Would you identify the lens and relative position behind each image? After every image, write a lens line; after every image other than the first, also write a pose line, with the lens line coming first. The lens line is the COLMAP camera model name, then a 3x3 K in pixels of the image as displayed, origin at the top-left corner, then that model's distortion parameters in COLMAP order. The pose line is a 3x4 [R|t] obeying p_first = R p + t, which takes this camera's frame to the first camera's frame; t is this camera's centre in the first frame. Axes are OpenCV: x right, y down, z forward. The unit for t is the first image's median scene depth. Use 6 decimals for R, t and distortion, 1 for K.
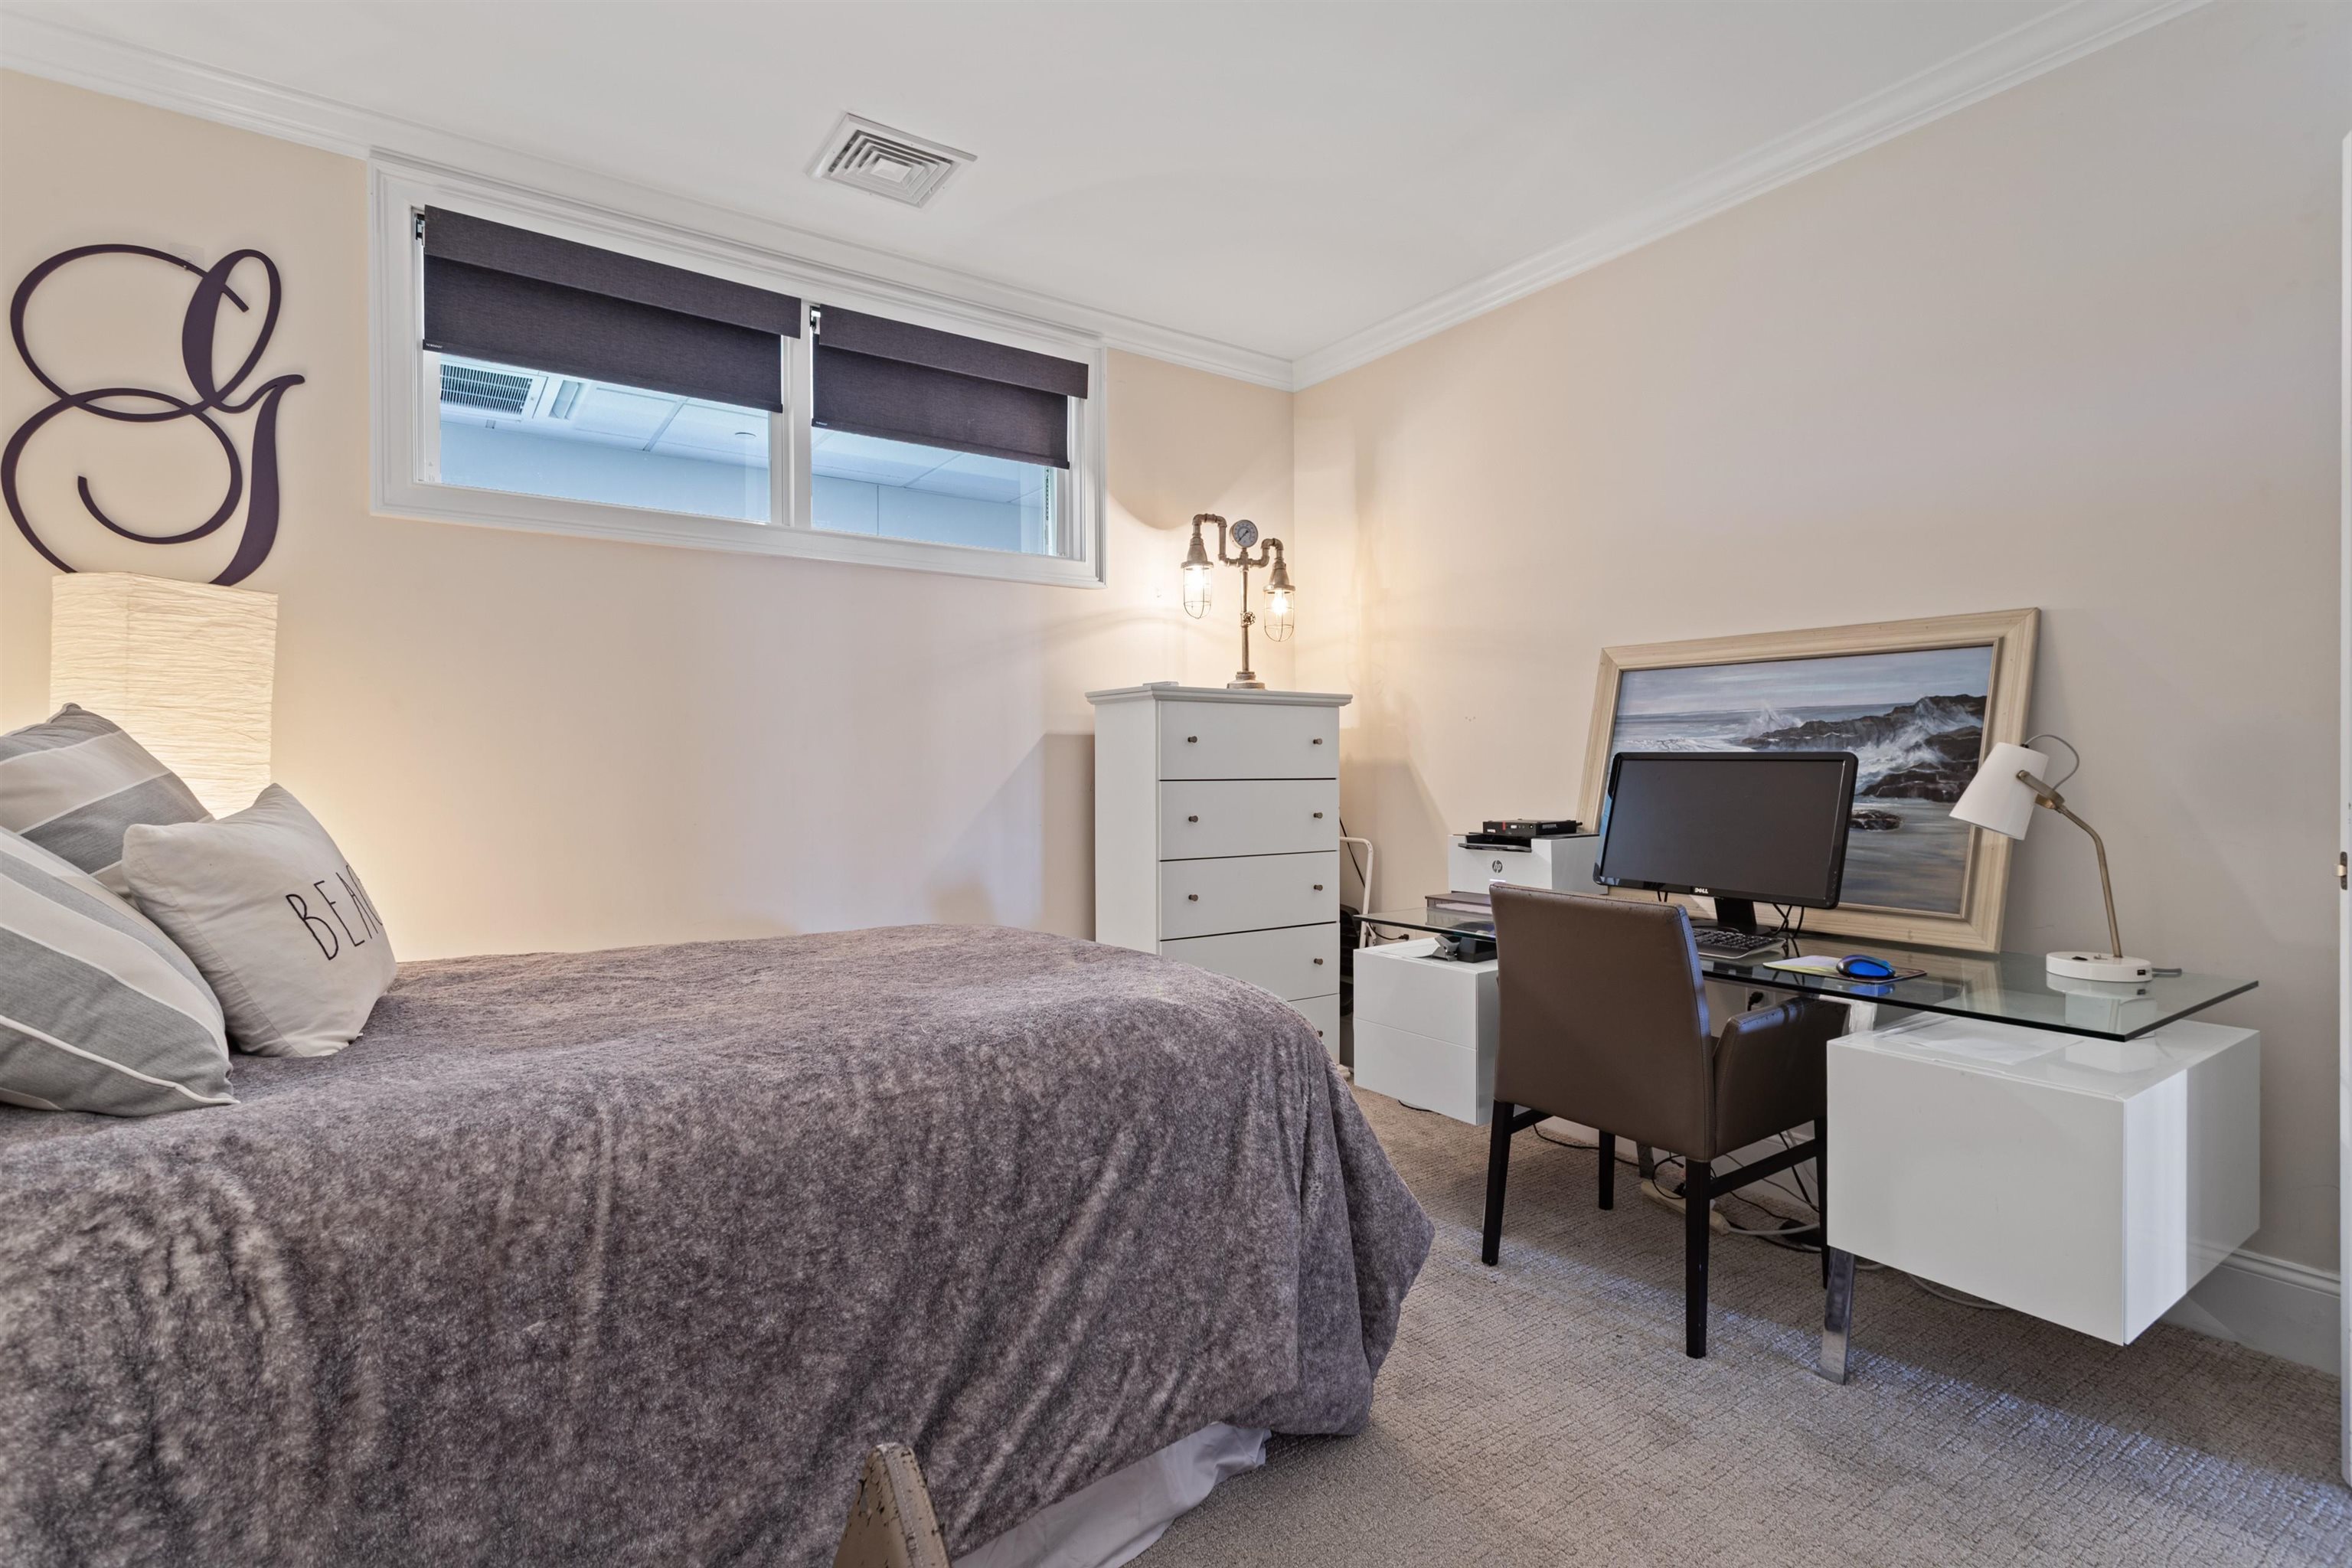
lens RADIAL K [[1115.4, 0, 1185.7], [0, 1115.4, 763.2], [0, 0, 1]] dist [-0.001566, 0.000039]
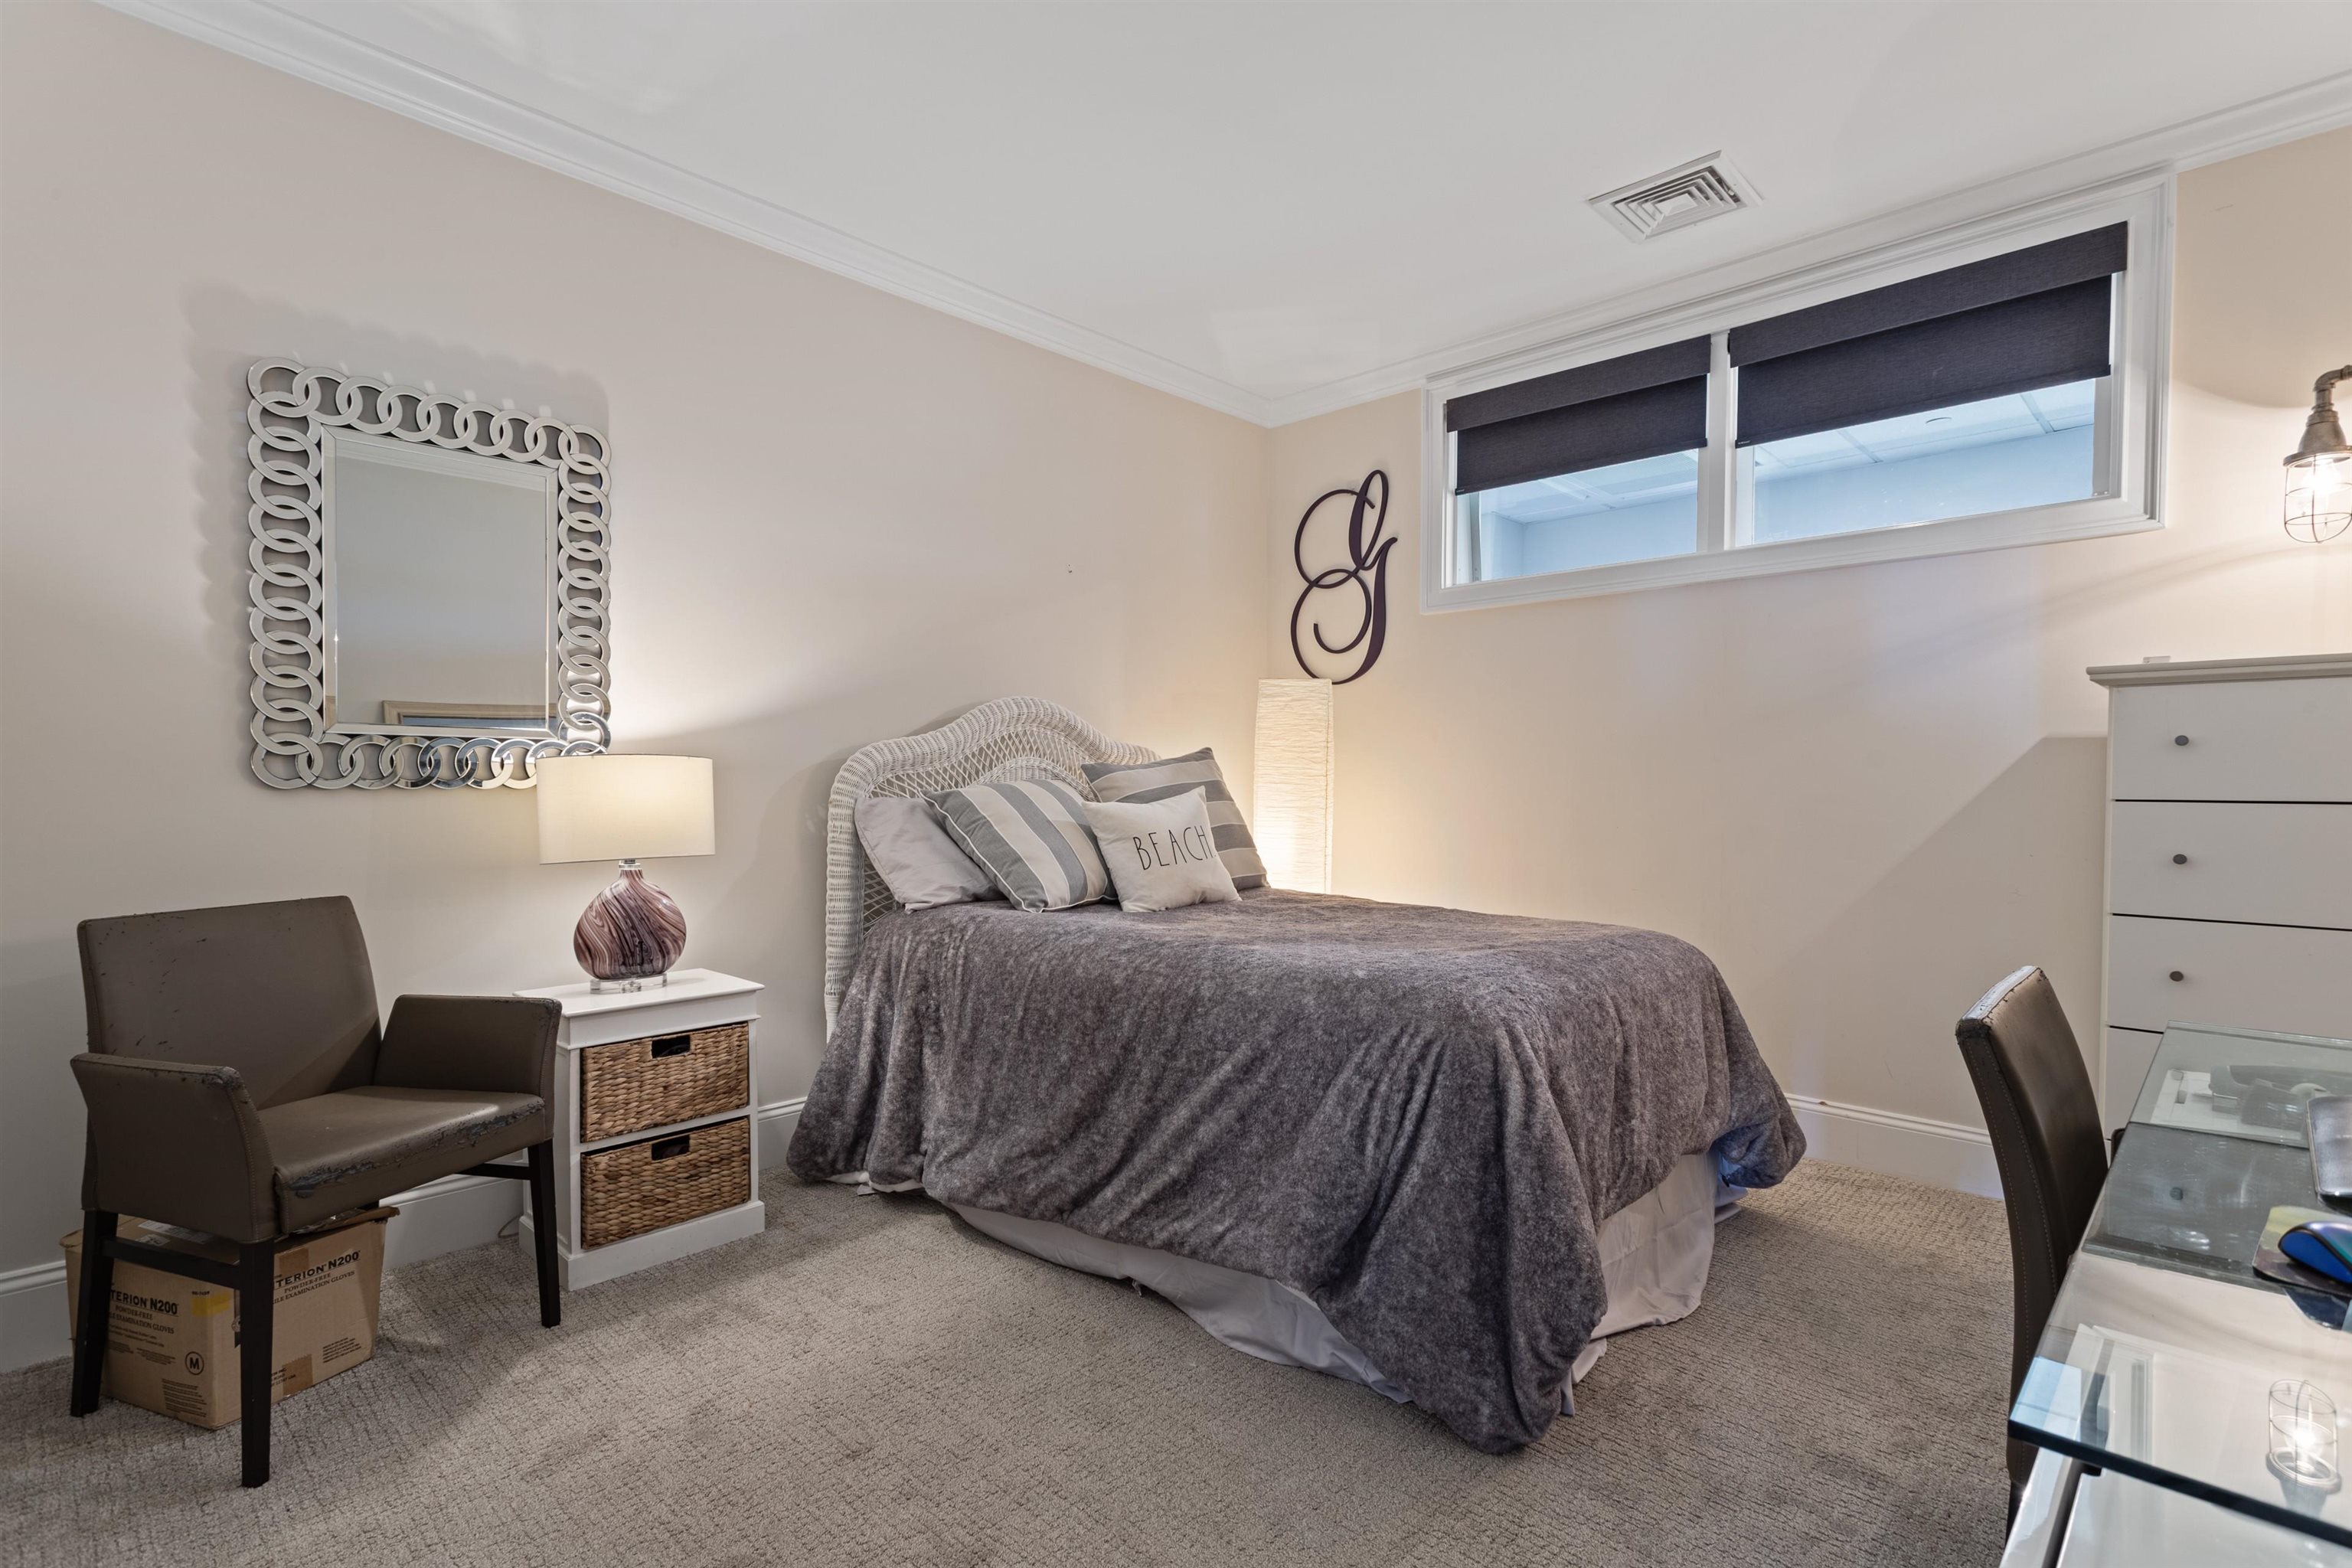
lens RADIAL K [[1115.4, 0, 1187.5], [0, 1115.4, 792.2], [0, 0, 1]] dist [-0.001566, 0.000039]
pose [[0.190149, 0.014705, -0.981645, 0.787892], [0.001784, 0.999881, 0.015324, -0.001201], [0.981754, -0.004665, 0.190100, 0.409356]]
